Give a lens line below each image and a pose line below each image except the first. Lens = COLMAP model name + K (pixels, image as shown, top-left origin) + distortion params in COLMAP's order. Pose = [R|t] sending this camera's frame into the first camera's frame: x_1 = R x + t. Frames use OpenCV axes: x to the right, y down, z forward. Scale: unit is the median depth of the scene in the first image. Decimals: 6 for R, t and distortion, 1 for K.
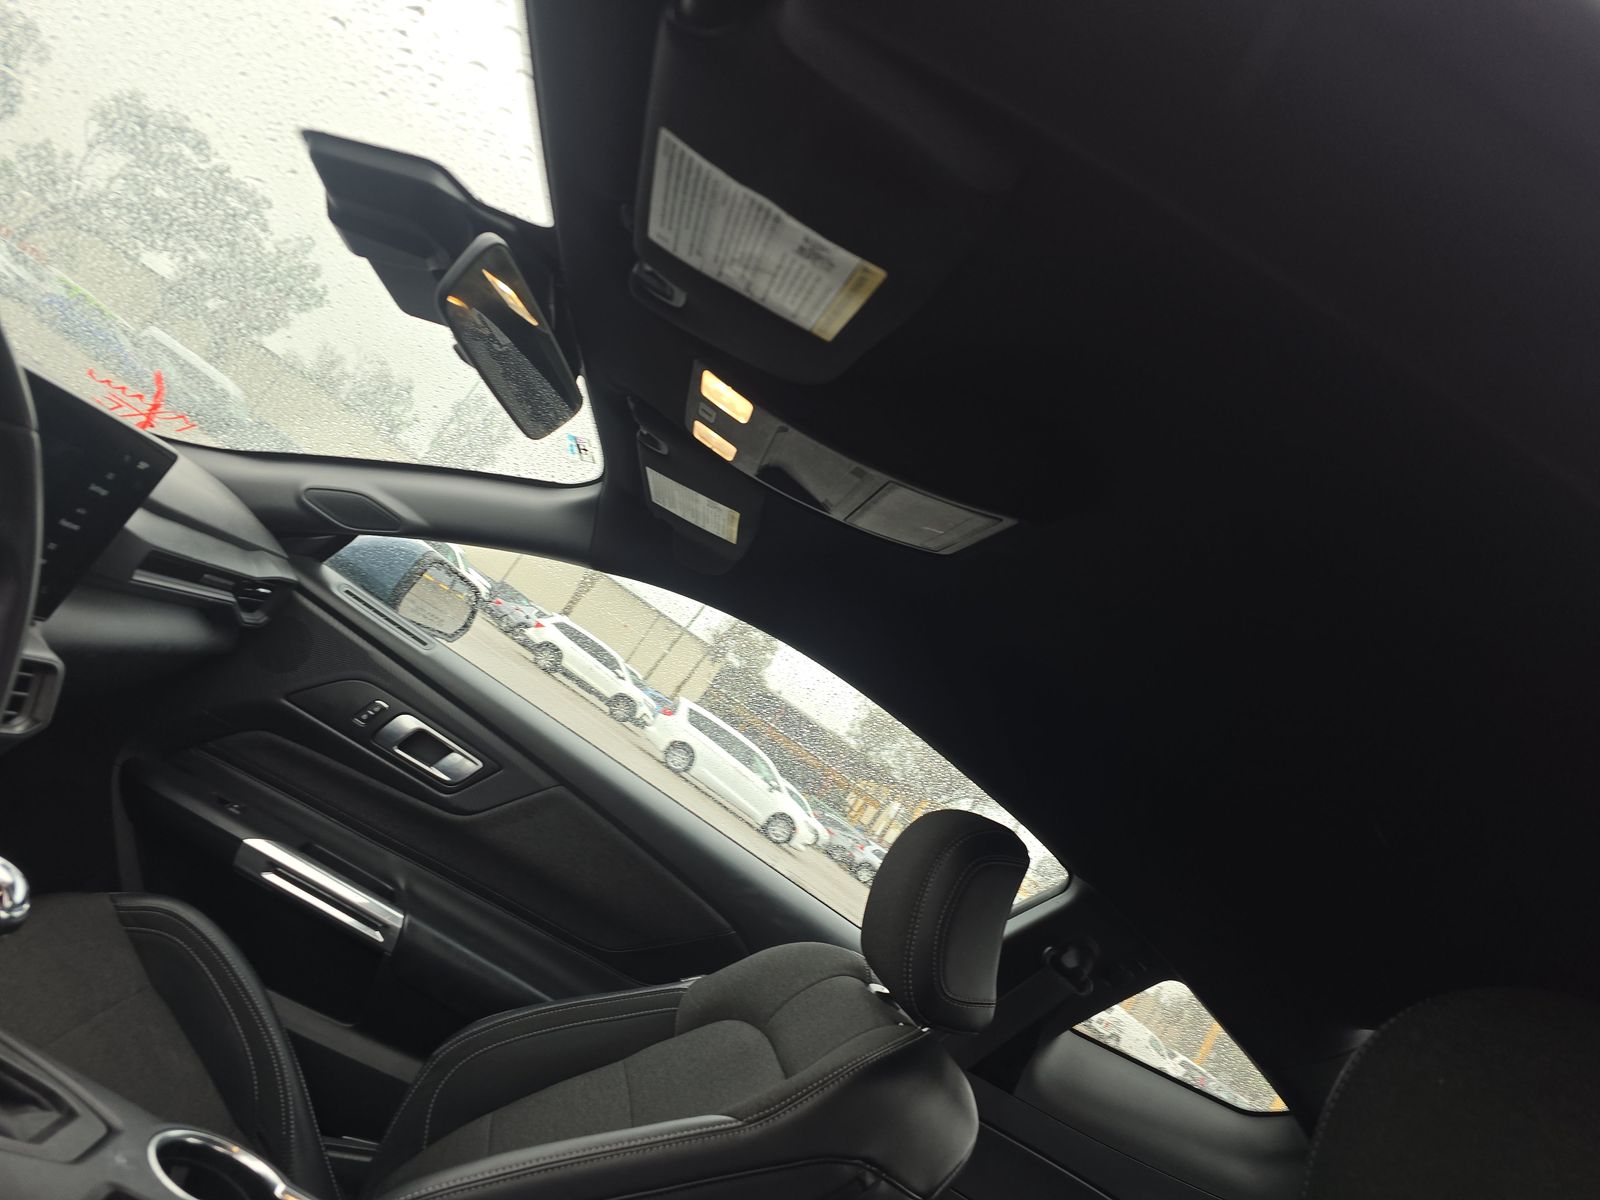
lens RADIAL K [[1089.2, 0, 800.0], [0, 1089.2, 600.0], [0, 0, 1]] dist [0.059539, -0.050514]
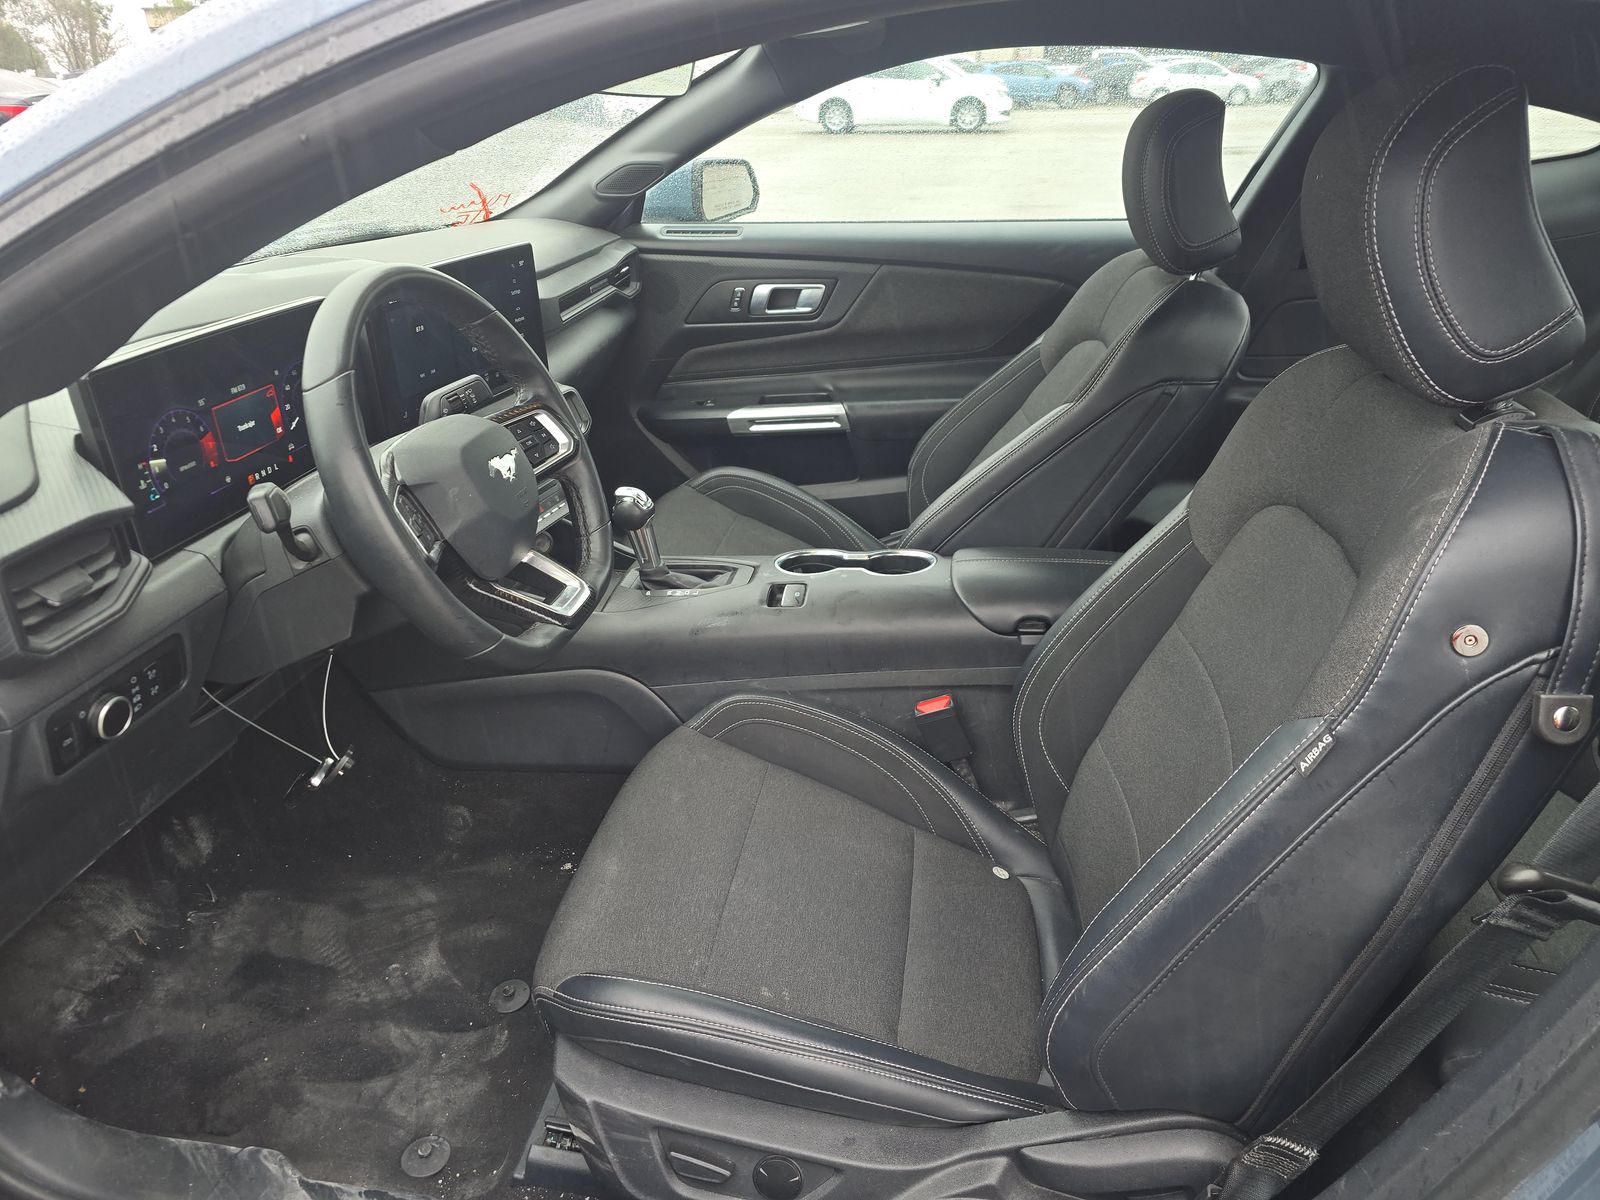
lens RADIAL K [[1089.2, 0, 800.0], [0, 1089.2, 600.0], [0, 0, 1]] dist [0.059539, -0.050514]
pose [[0.774676, -0.409120, -0.482181, 0.175714], [0.596472, 0.725972, 0.342324, -0.045916], [0.209998, -0.552797, 0.806422, -0.290824]]
